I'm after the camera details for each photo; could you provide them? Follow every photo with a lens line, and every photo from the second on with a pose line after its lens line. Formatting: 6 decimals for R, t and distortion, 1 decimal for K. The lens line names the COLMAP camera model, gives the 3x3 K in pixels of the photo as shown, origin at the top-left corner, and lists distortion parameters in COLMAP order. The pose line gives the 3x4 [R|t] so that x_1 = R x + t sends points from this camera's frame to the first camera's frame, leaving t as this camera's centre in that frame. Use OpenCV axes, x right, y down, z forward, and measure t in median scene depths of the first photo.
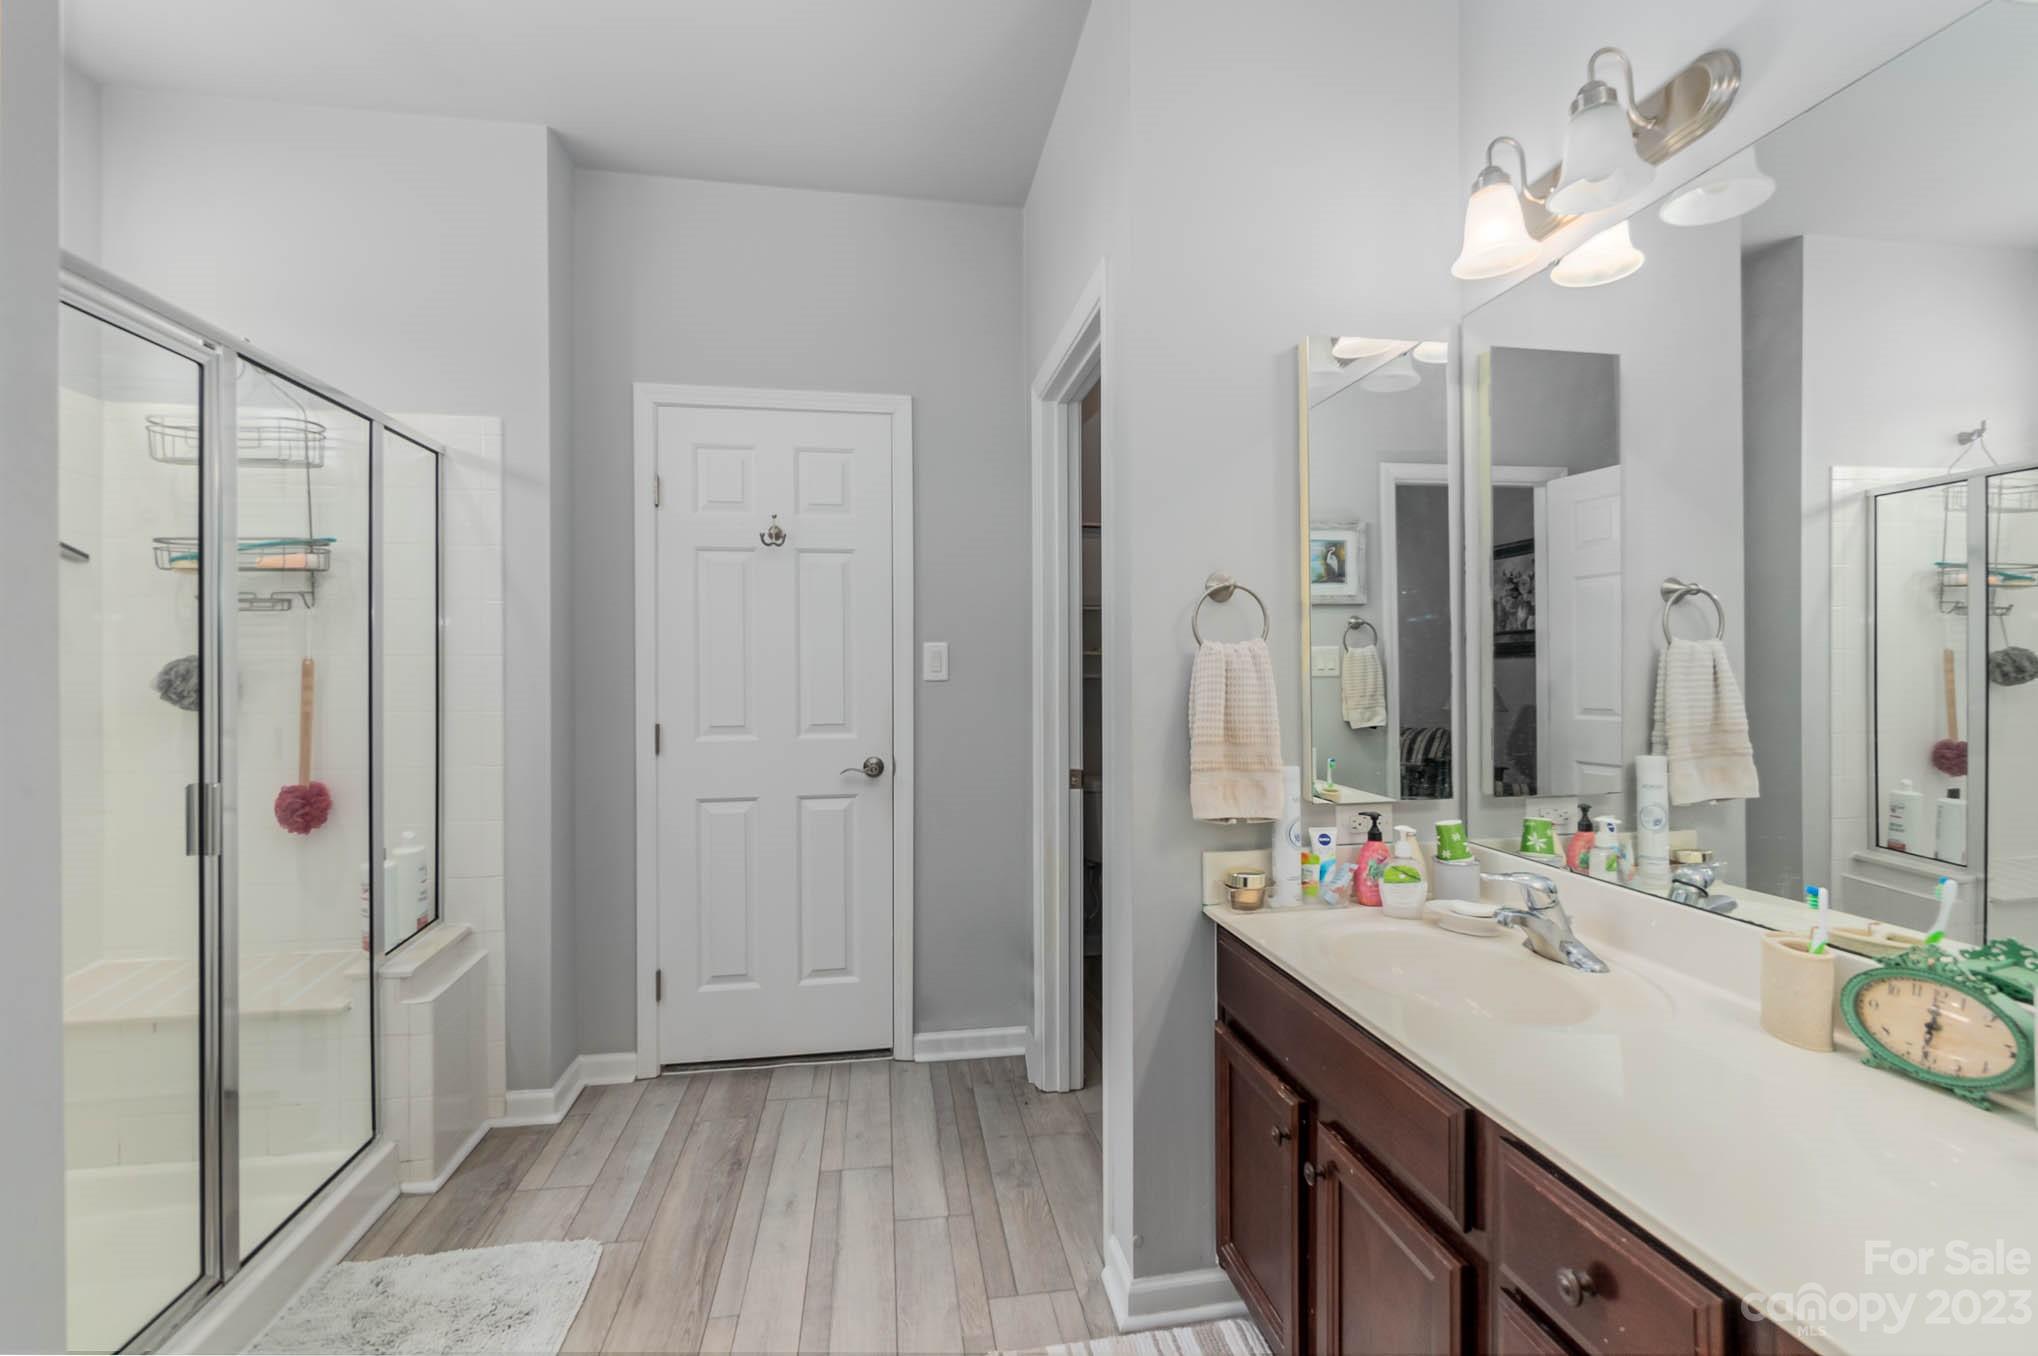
lens RADIAL K [[905.2, 0, 1018.6], [0, 905.2, 668.8], [0, 0, 1]] dist [0.000796, 0.000188]
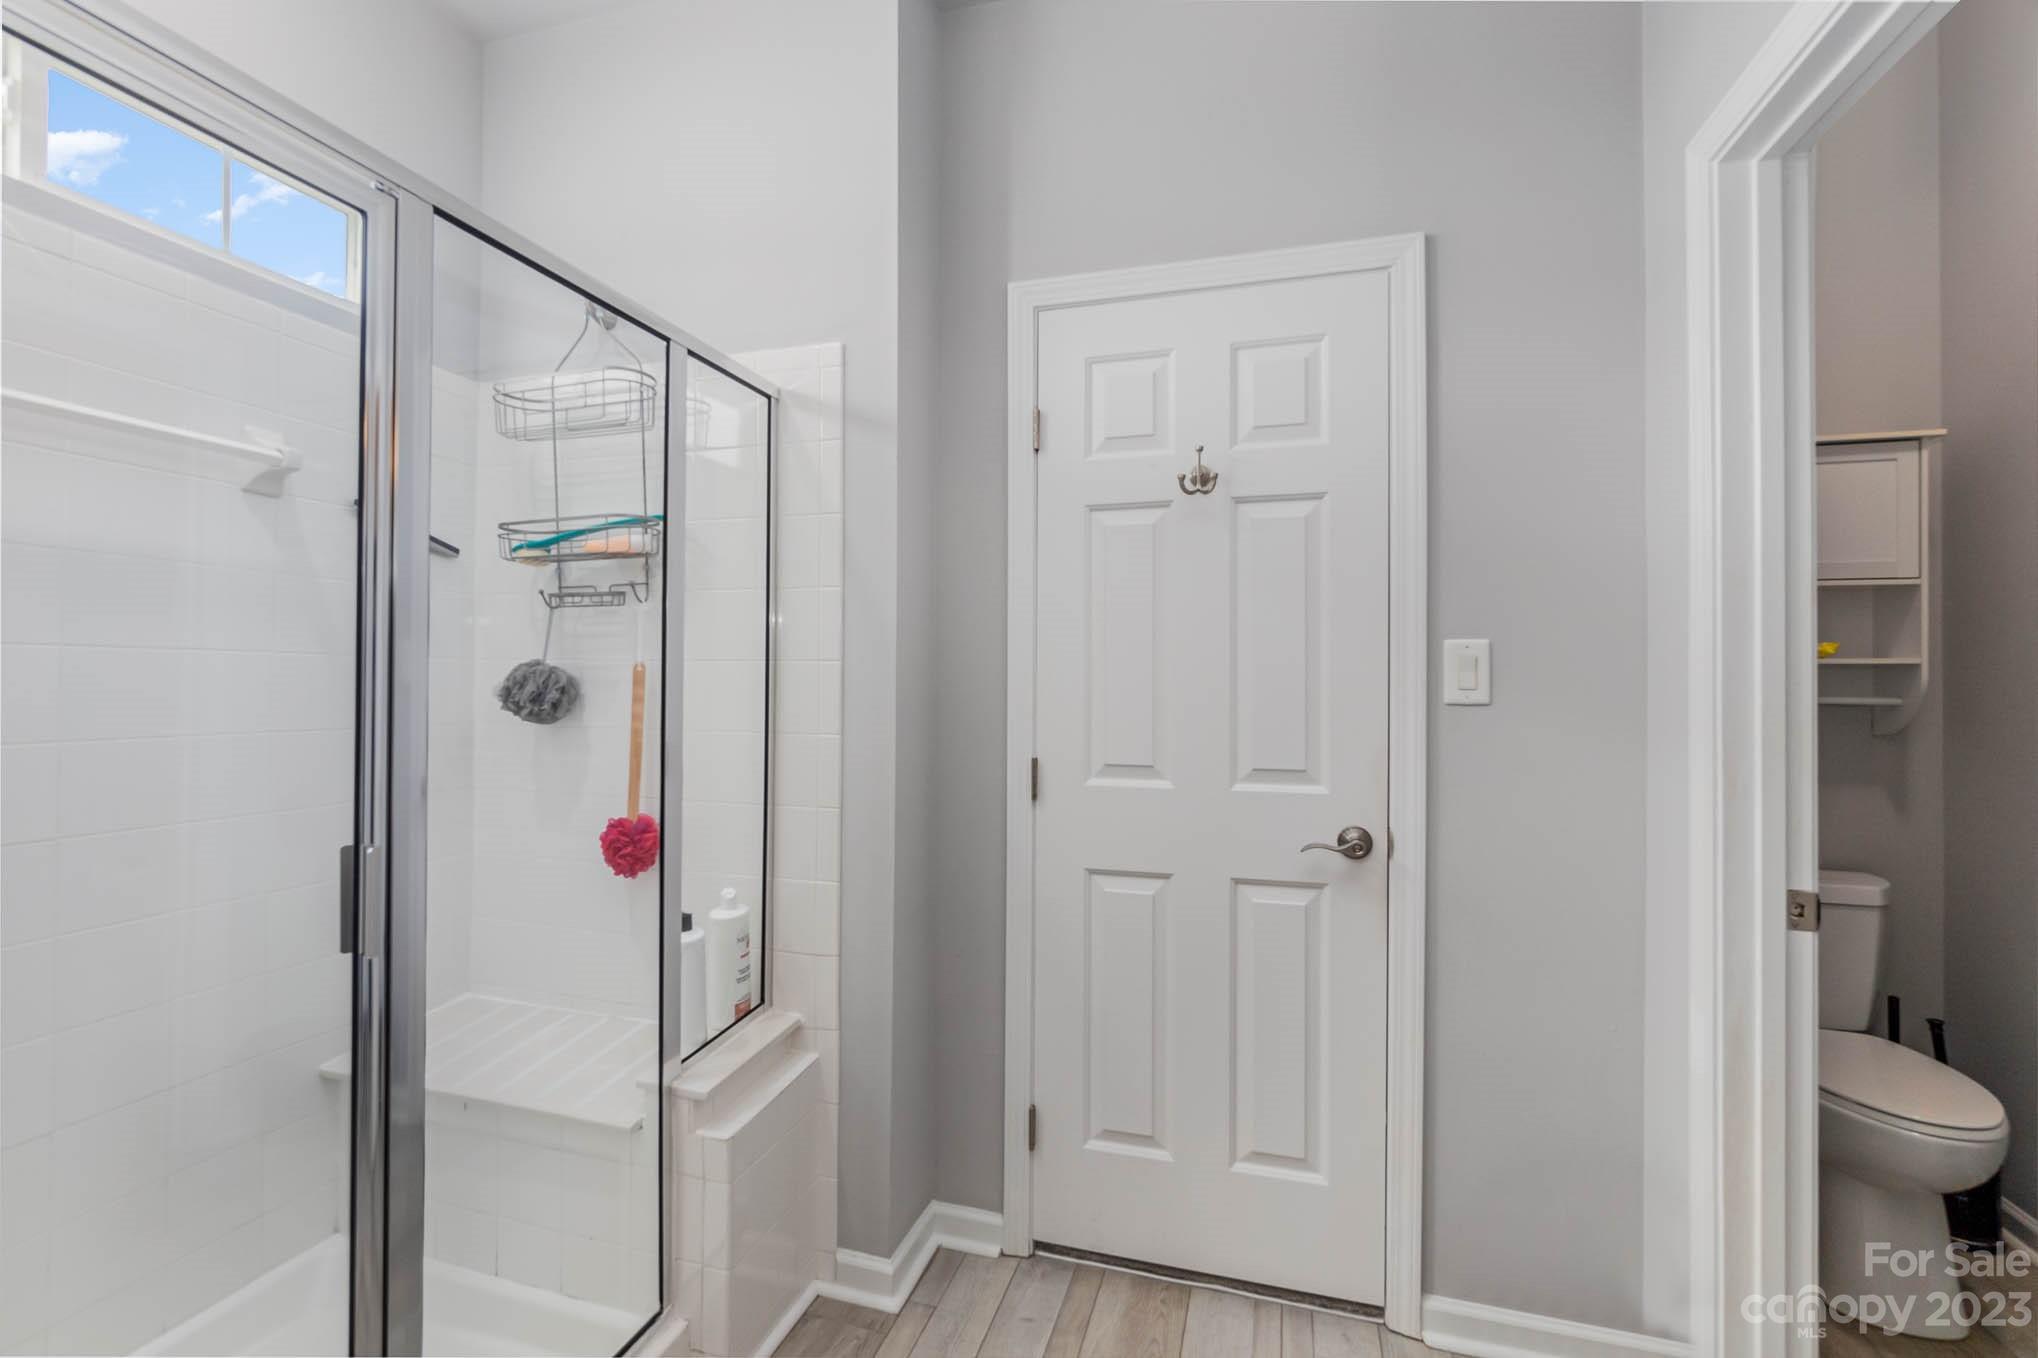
lens RADIAL K [[876.2, 0, 1017.2], [0, 876.2, 672.9], [0, 0, 1]] dist [-0.003686, -0.000105]
pose [[0.900700, 0.006199, -0.434397, -0.124482], [-0.010282, 0.999922, -0.007050, -0.000506], [0.434320, 0.010816, 0.900694, 0.411796]]
